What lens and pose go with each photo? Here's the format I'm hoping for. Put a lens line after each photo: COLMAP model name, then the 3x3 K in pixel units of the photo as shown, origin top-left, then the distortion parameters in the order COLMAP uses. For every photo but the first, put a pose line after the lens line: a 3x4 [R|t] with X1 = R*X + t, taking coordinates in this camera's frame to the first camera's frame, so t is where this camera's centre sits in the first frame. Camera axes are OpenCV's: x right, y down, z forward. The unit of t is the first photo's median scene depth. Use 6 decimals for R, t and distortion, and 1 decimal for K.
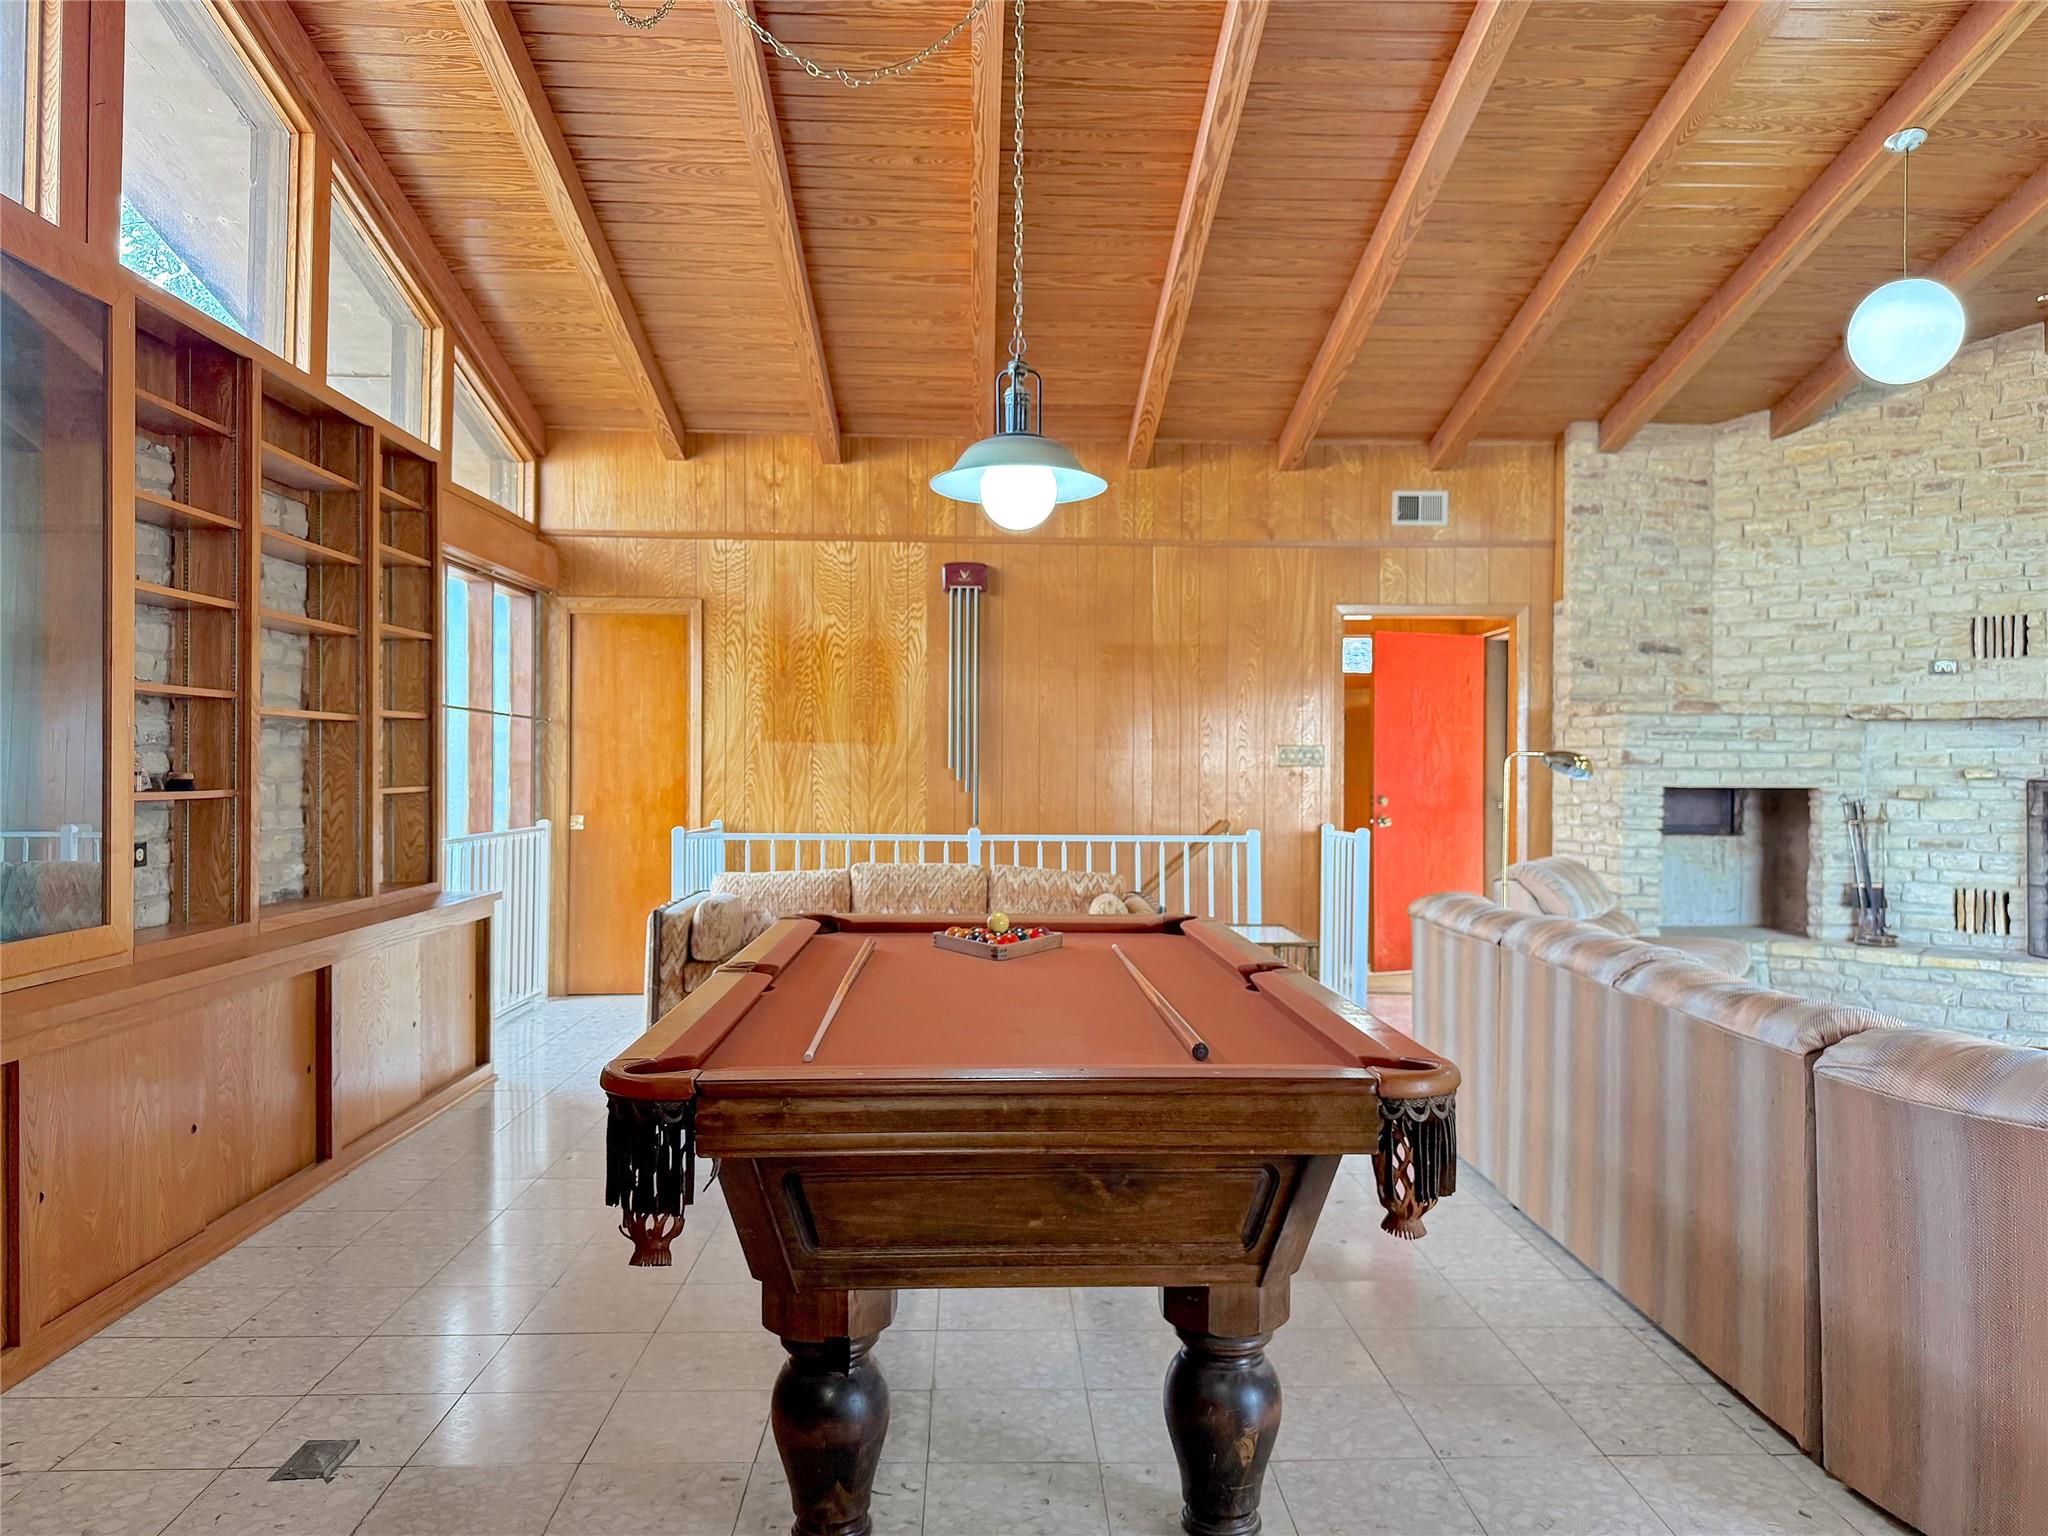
lens RADIAL K [[1497.0, 0, 1016.9], [0, 1497.0, 772.8], [0, 0, 1]] dist [0.022242, -0.032441]
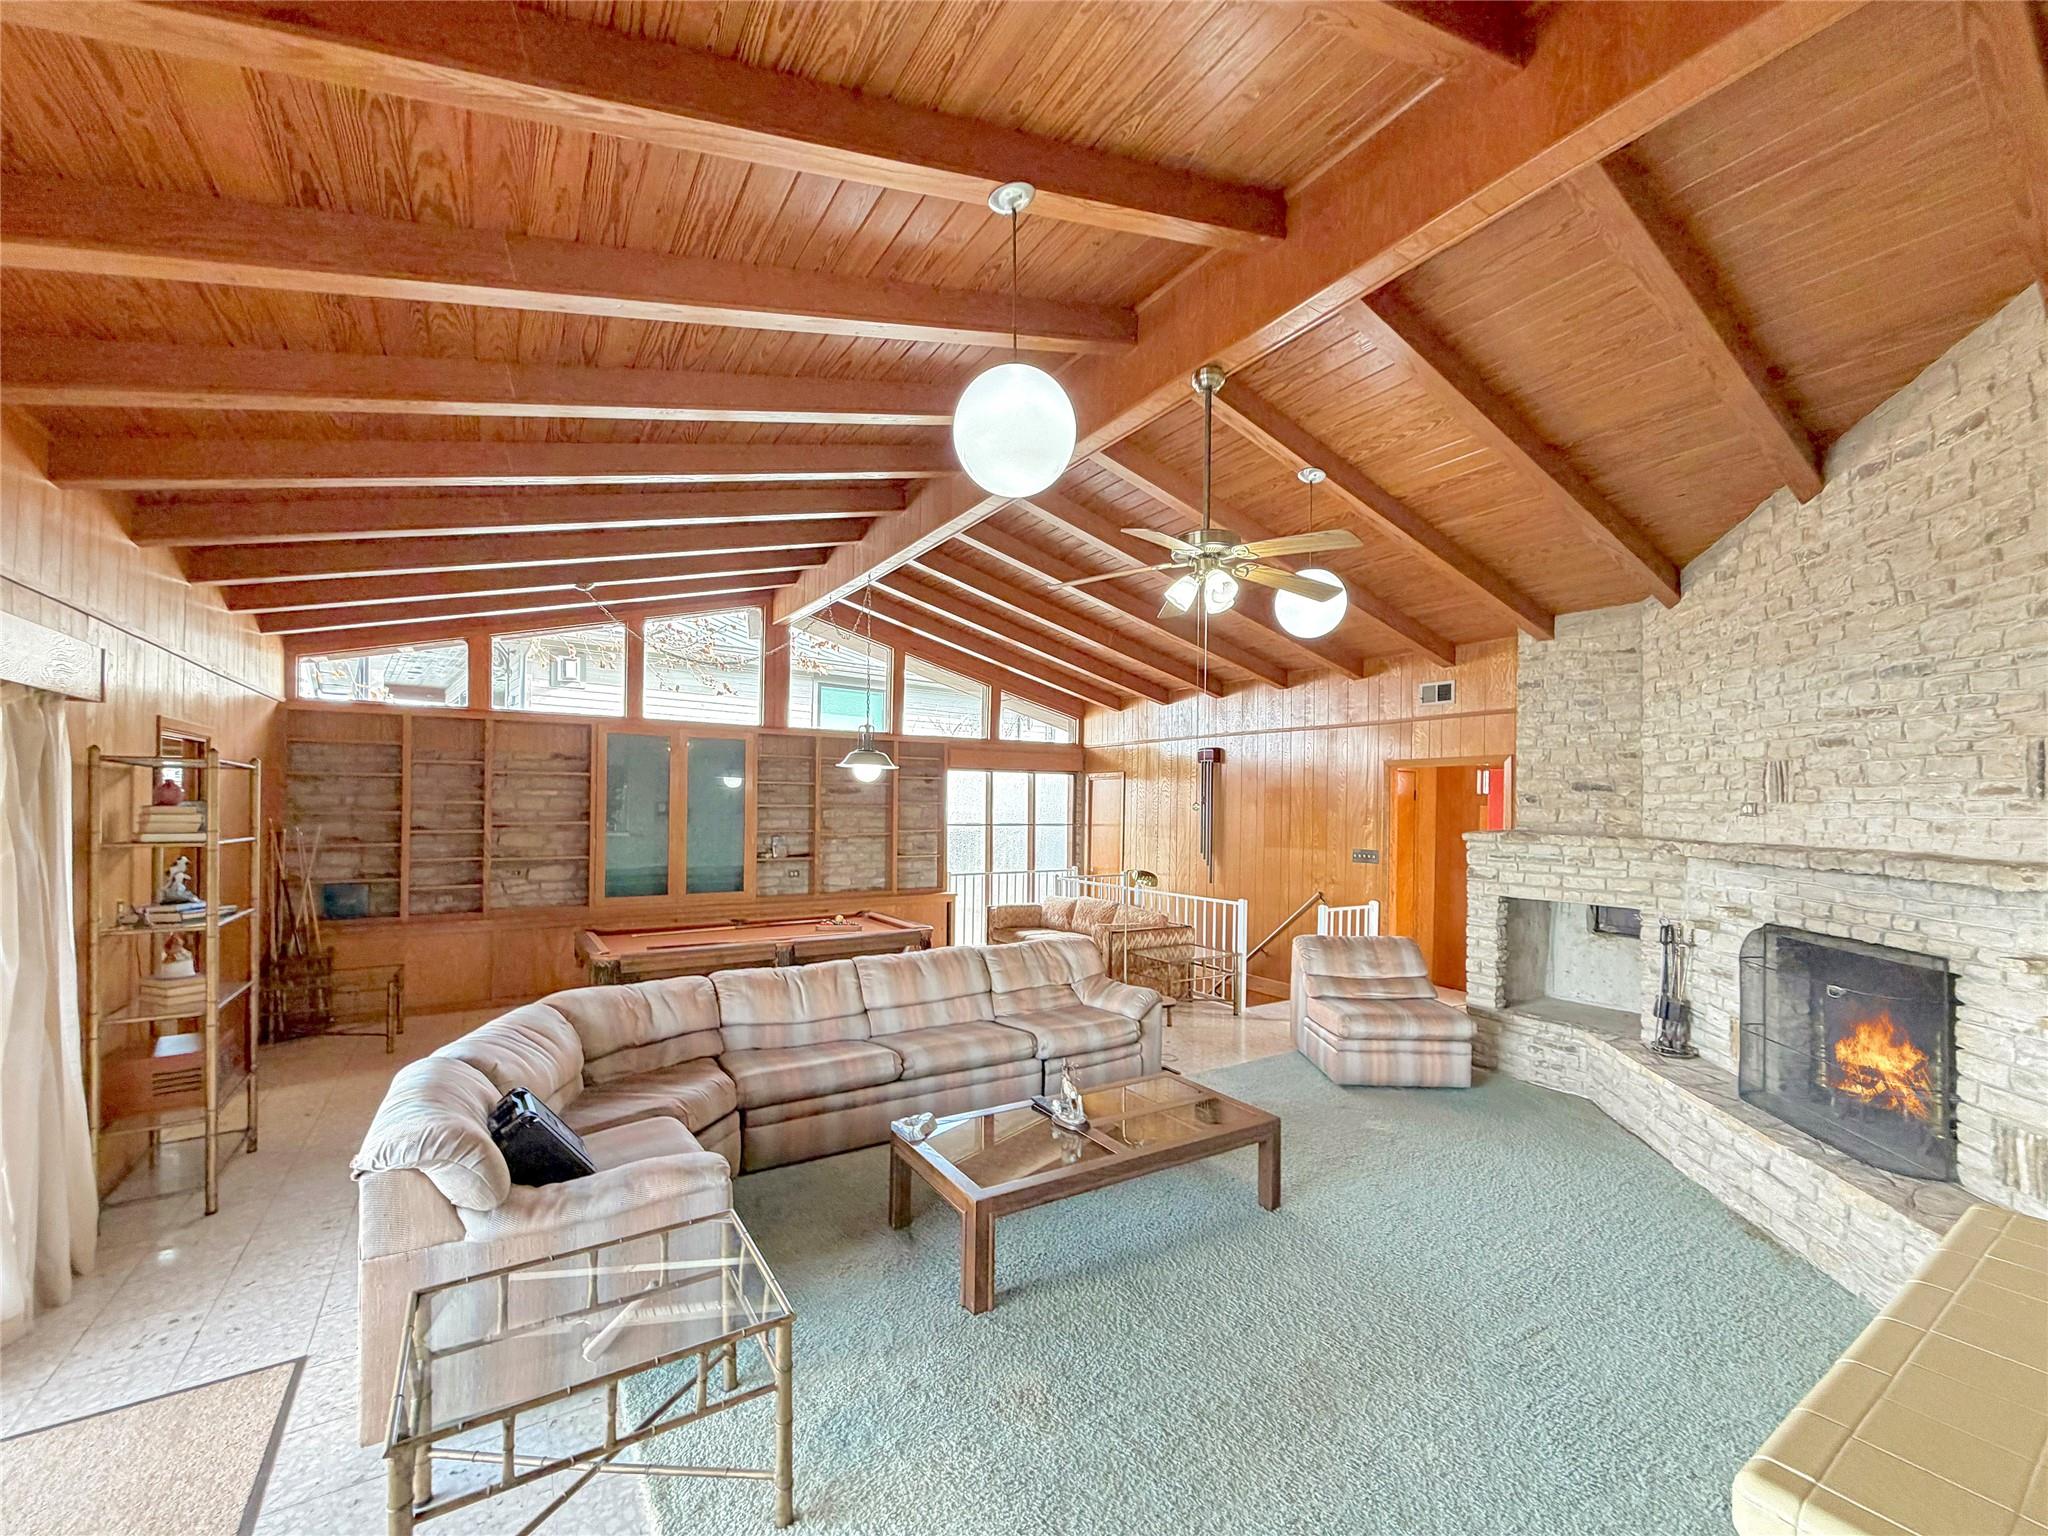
lens RADIAL K [[828.1, 0, 1019.6], [0, 828.1, 798.6], [0, 0, 1]] dist [0.000243, 0.000074]
pose [[0.516659, -0.004687, -0.856178, 0.838423], [-0.013385, 0.999819, -0.013551, -0.061814], [0.856086, 0.018461, 0.516503, 0.247416]]
